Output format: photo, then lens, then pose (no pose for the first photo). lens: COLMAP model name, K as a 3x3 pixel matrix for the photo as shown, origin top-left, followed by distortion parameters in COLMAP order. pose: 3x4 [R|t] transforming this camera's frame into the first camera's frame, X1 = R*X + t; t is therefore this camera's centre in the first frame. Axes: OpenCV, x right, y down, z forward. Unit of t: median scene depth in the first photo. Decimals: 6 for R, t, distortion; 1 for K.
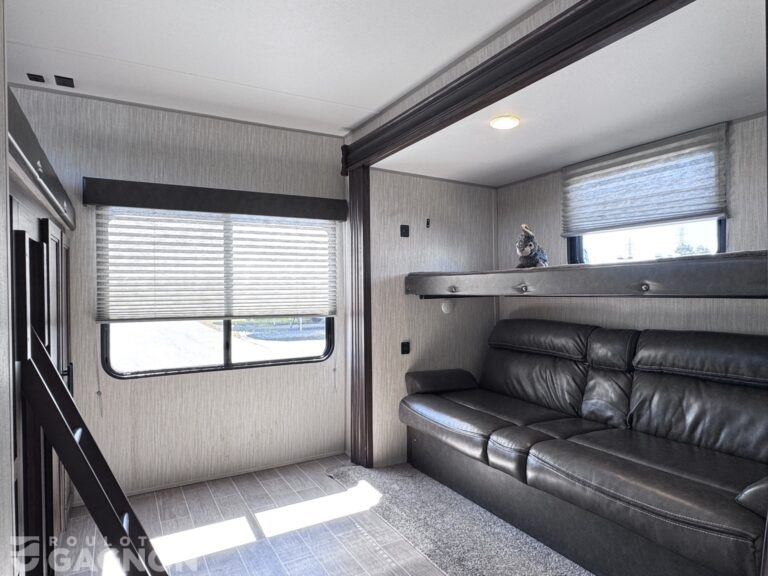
lens RADIAL K [[477.3, 0, 384.0], [0, 477.3, 288.0], [0, 0, 1]] dist [-0.000355, -0.000429]
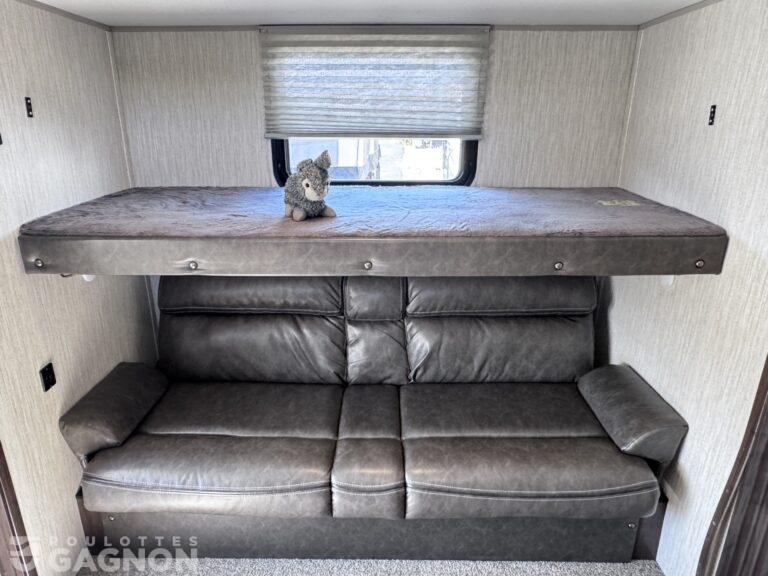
lens RADIAL K [[524.5, 0, 384.0], [0, 524.5, 288.0], [0, 0, 1]] dist [0.006927, 0.000330]
pose [[0.494510, -0.274947, 0.824539, -0.266773], [-0.011254, 0.946543, 0.322380, -0.182932], [-0.869099, -0.168700, 0.464981, 0.583477]]
